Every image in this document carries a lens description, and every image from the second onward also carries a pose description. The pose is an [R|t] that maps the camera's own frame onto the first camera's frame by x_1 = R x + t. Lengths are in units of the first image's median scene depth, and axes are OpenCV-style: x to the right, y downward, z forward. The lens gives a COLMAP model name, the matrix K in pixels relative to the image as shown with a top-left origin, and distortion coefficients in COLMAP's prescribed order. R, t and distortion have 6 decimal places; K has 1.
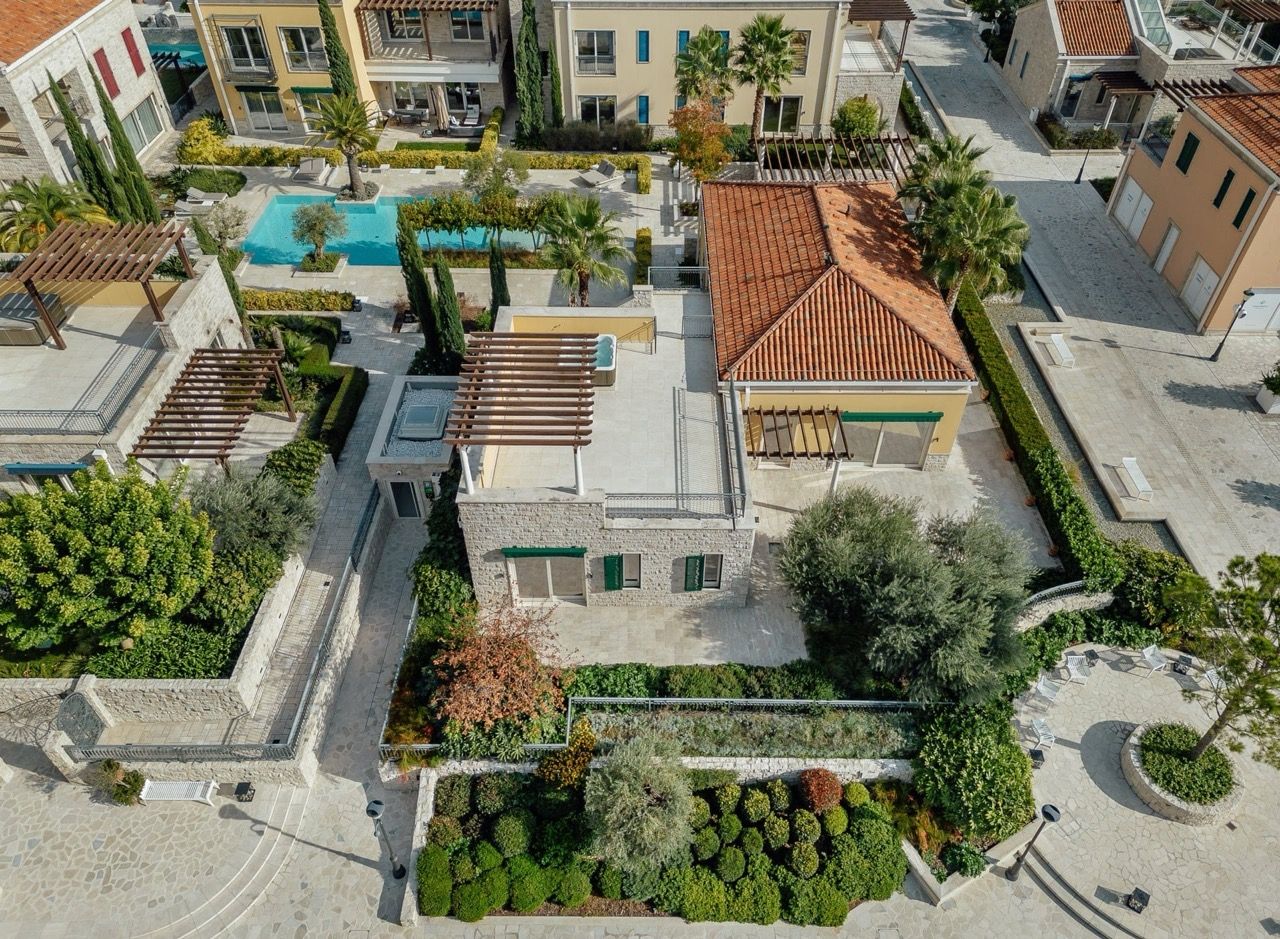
lens RADIAL K [[892.8, 0, 641.6], [0, 892.8, 466.6], [0, 0, 1]] dist [0.017570, -0.000330]
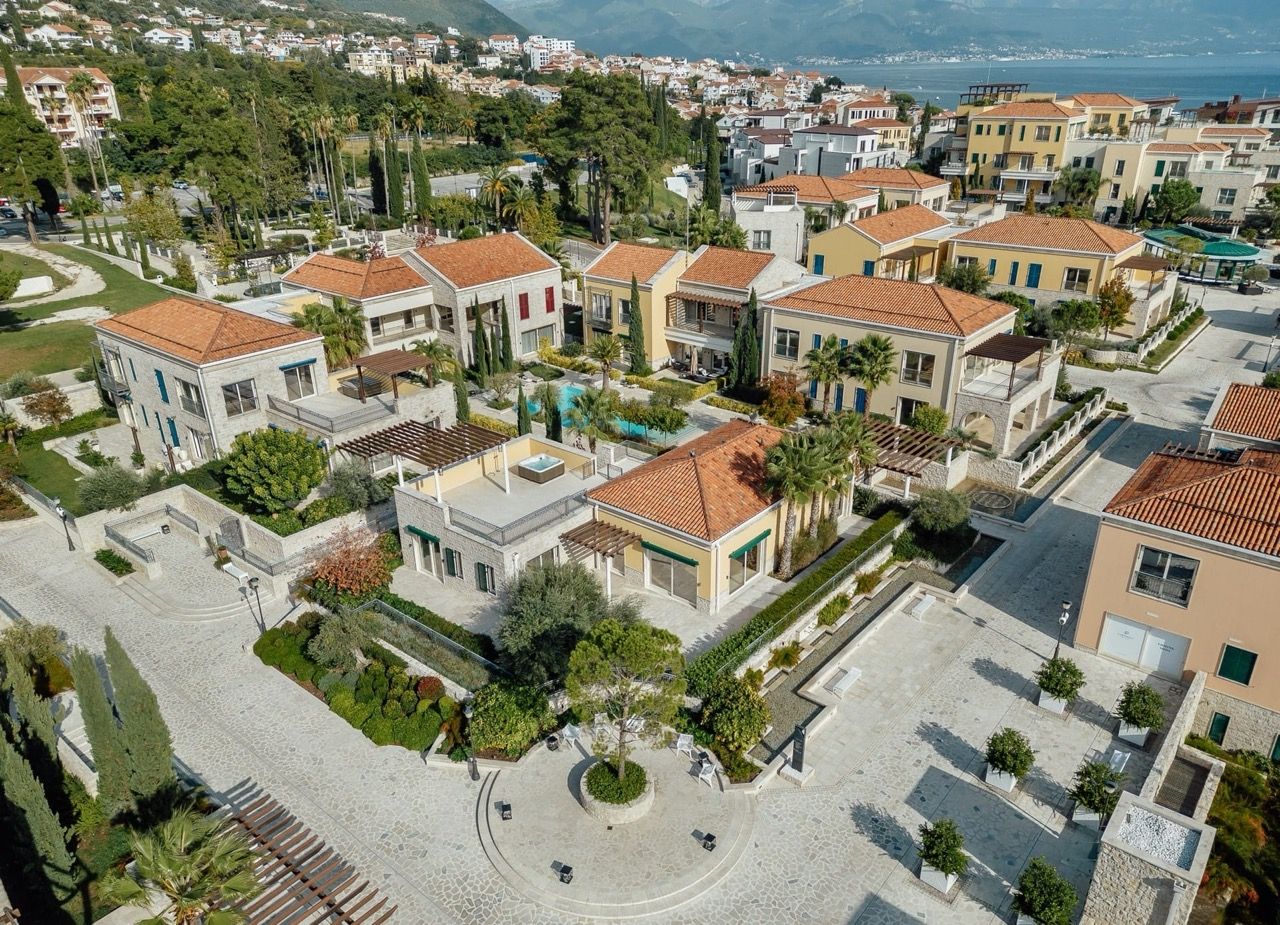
lens RADIAL K [[912.5, 0, 639.7], [0, 912.5, 464.1], [0, 0, 1]] dist [0.006365, 0.000138]
pose [[0.770799, 0.241972, -0.589337, 1.031320], [-0.424146, 0.885155, -0.191314, 0.111906], [0.475362, 0.397430, 0.784908, -0.229088]]
